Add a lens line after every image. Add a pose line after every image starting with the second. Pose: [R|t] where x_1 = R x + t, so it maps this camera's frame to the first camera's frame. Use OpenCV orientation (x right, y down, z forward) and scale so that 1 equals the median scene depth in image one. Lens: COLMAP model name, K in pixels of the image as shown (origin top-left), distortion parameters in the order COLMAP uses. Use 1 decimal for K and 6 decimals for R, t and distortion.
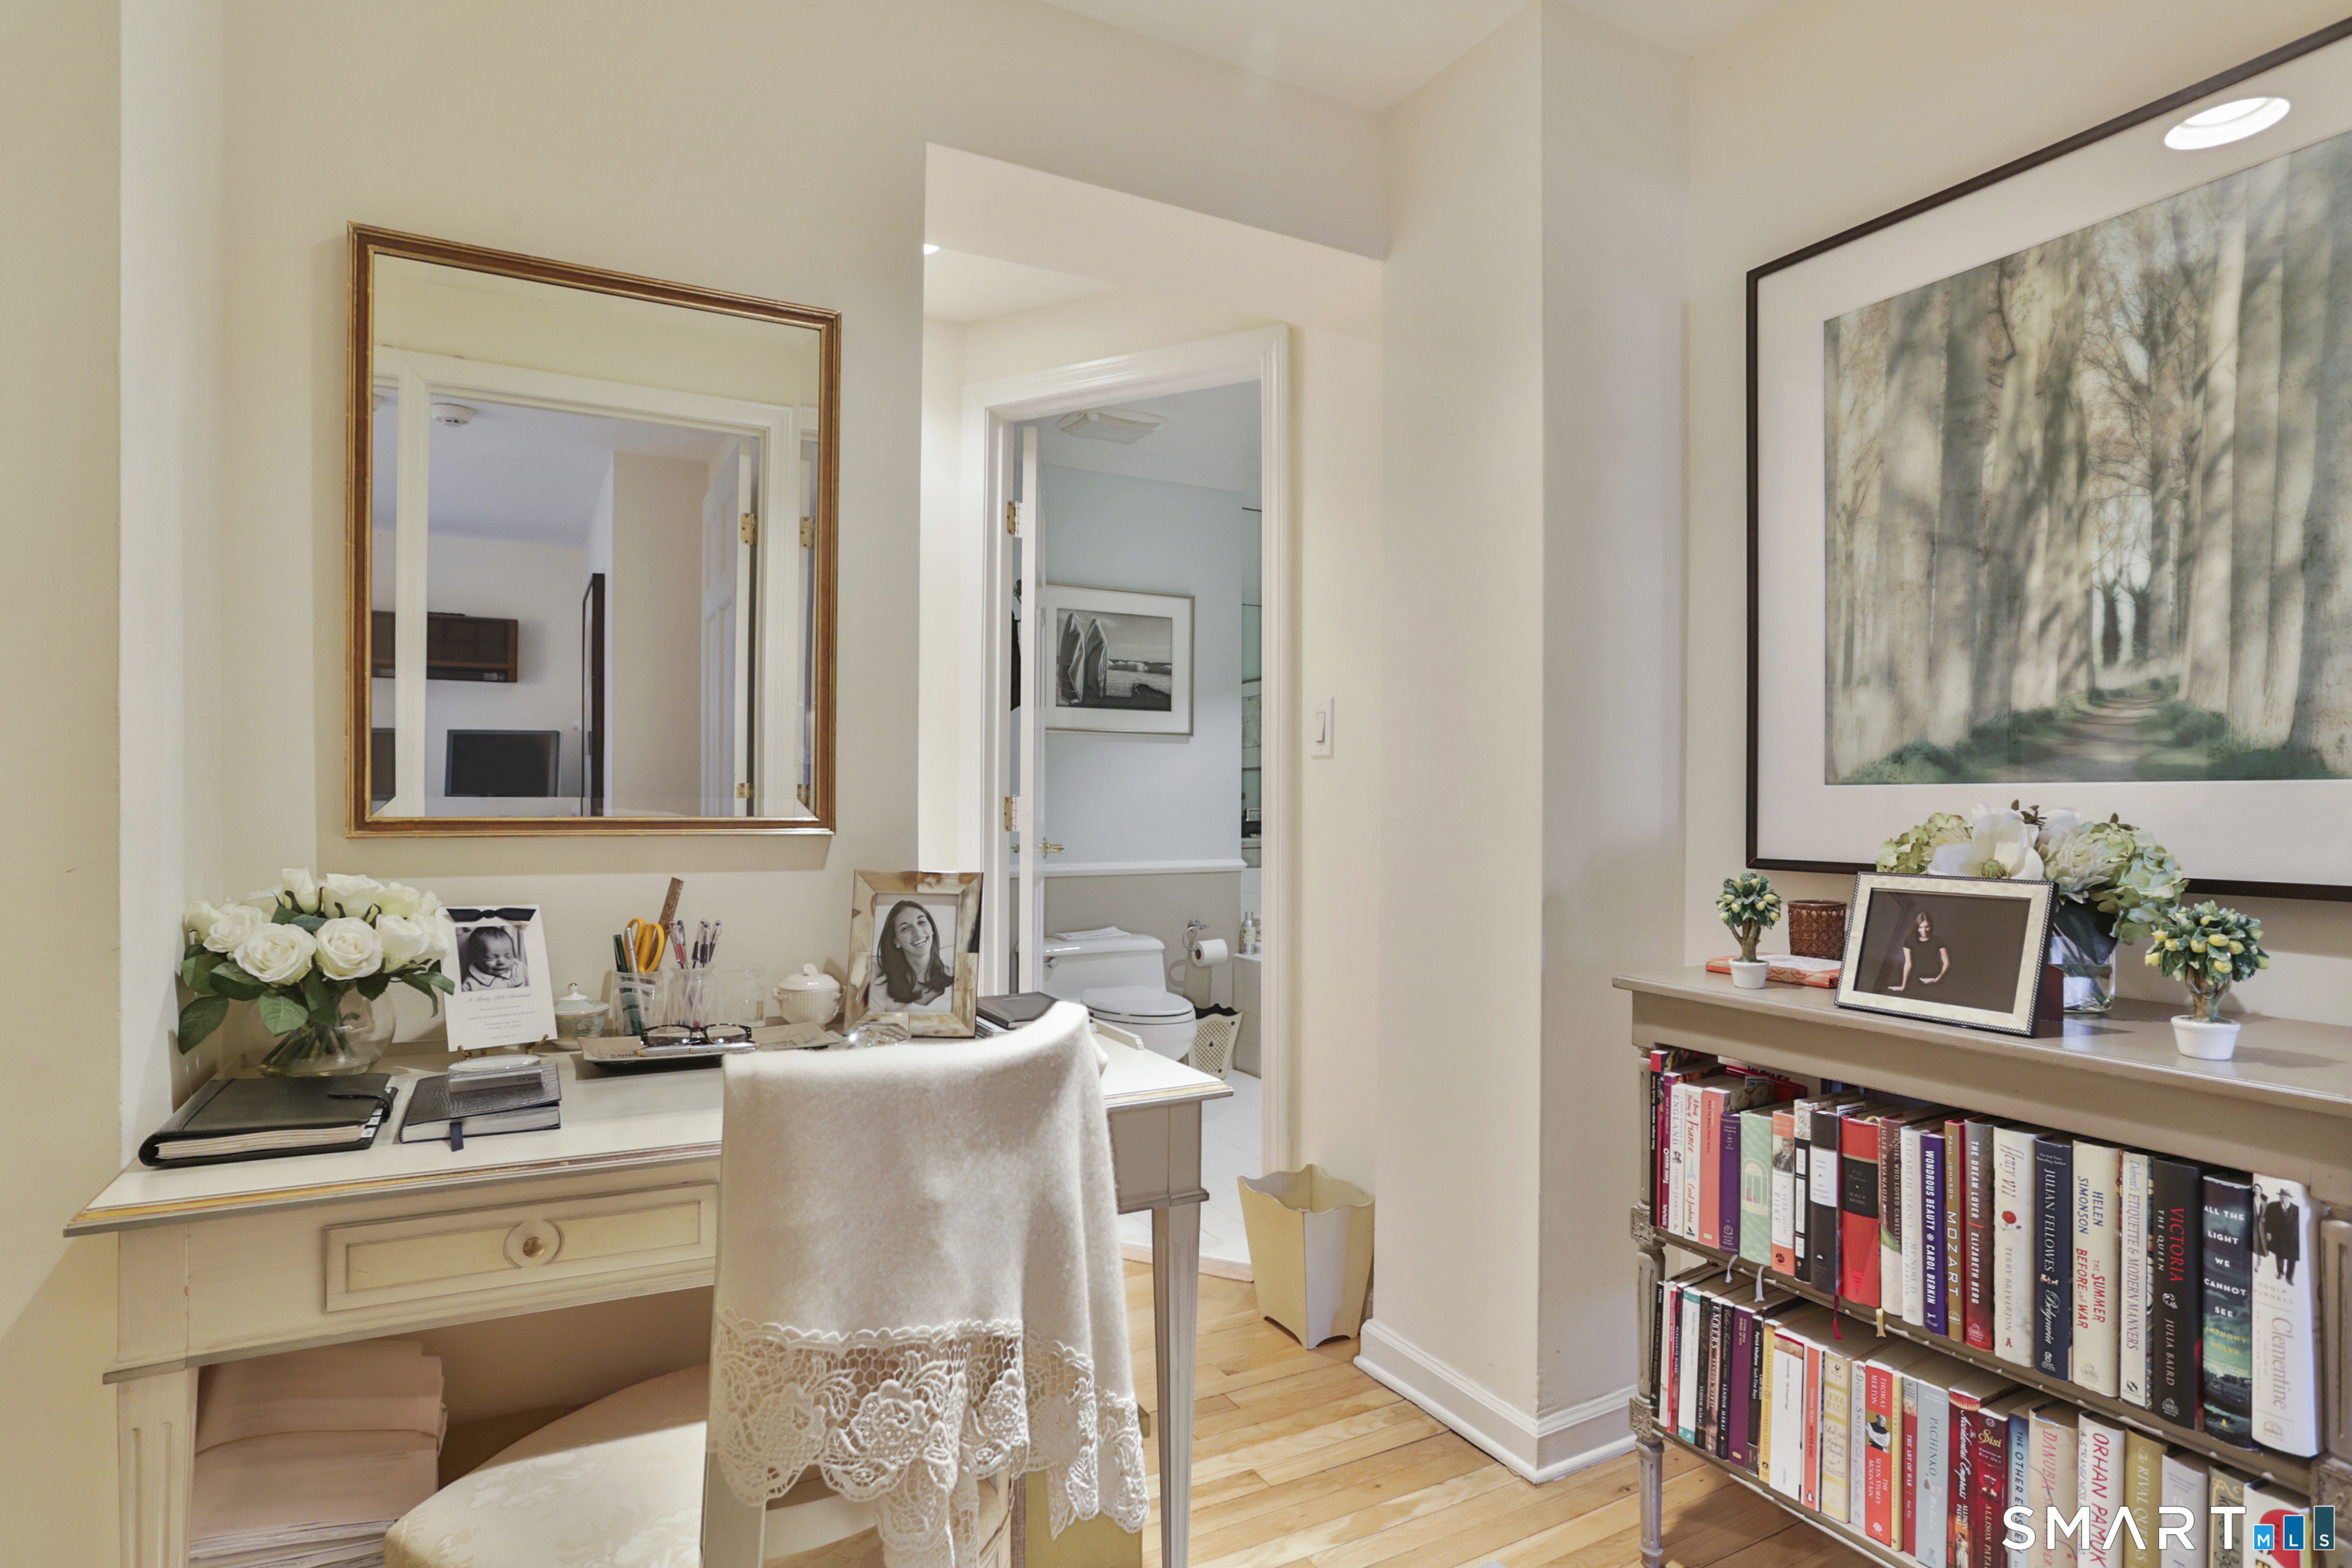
lens RADIAL K [[1142.1, 0, 1176.0], [0, 1142.1, 784.0], [0, 0, 1]] dist [0.009372, 0.001254]
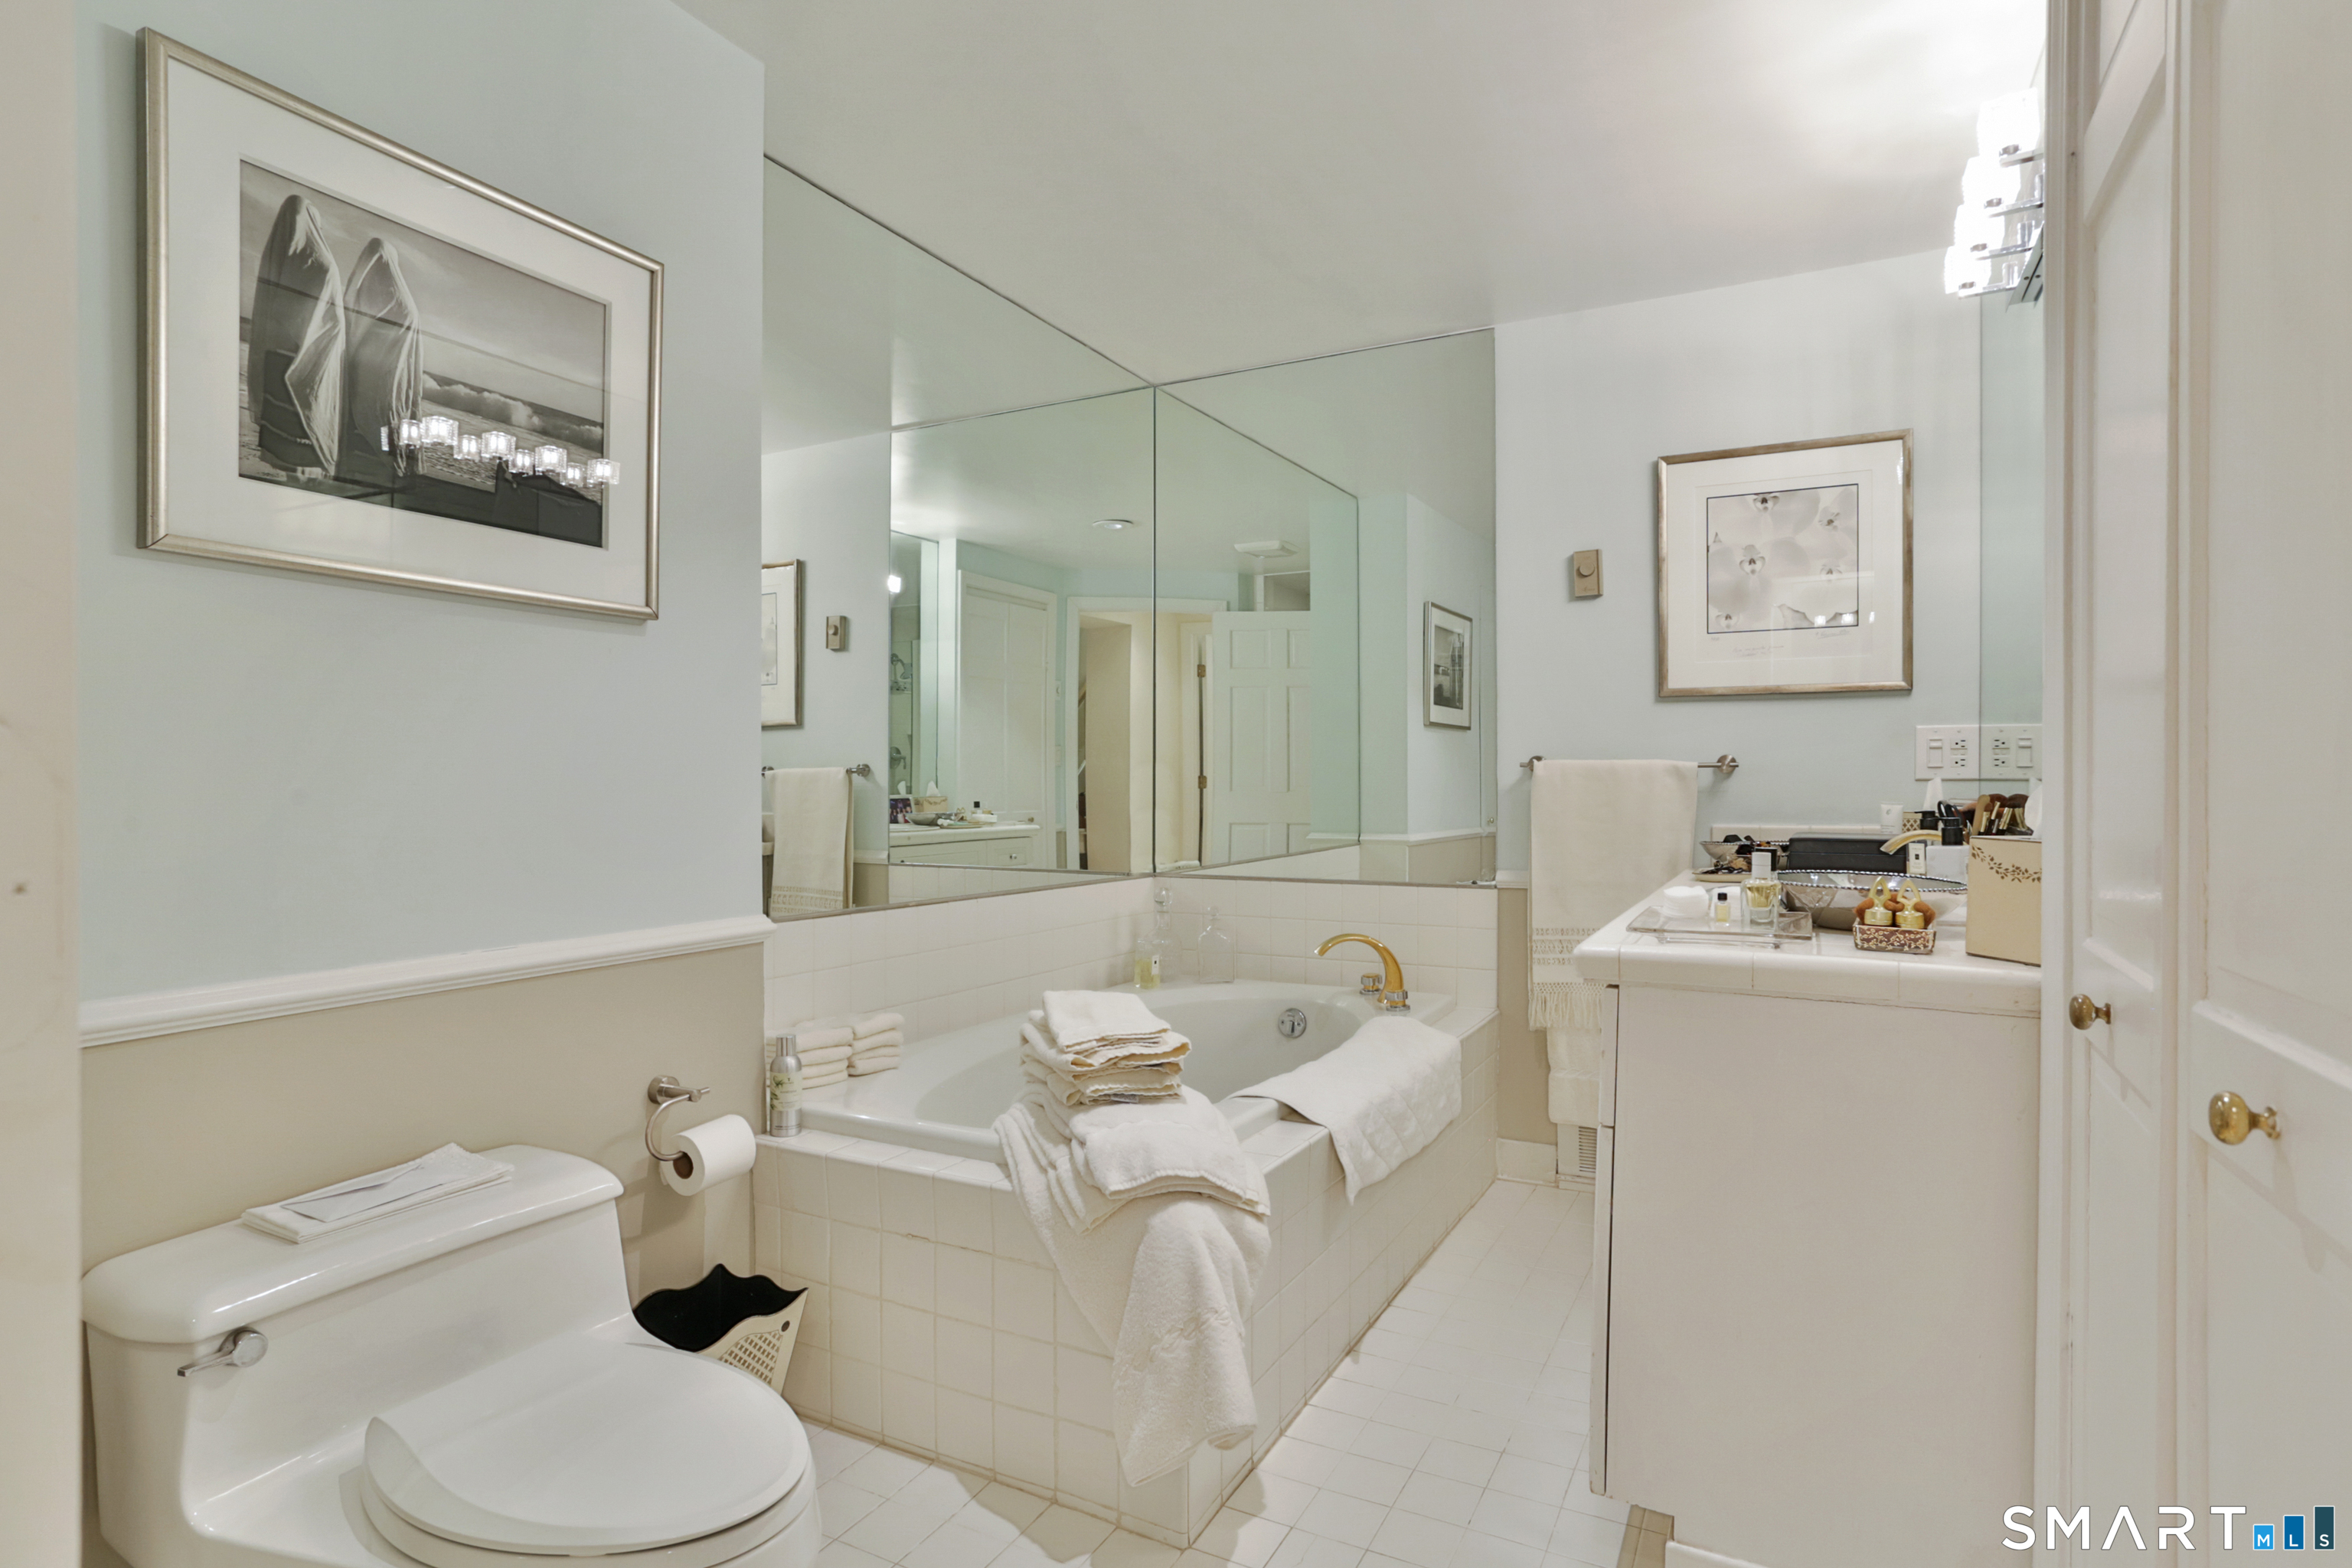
lens RADIAL K [[1218.3, 0, 1176.0], [0, 1218.3, 784.0], [0, 0, 1]] dist [0.000985, 0.000274]
pose [[0.812383, -0.004551, 0.583107, -0.088458], [-0.004806, 0.999883, 0.014500, 0.009015], [-0.583104, -0.014582, 0.812266, 0.560153]]
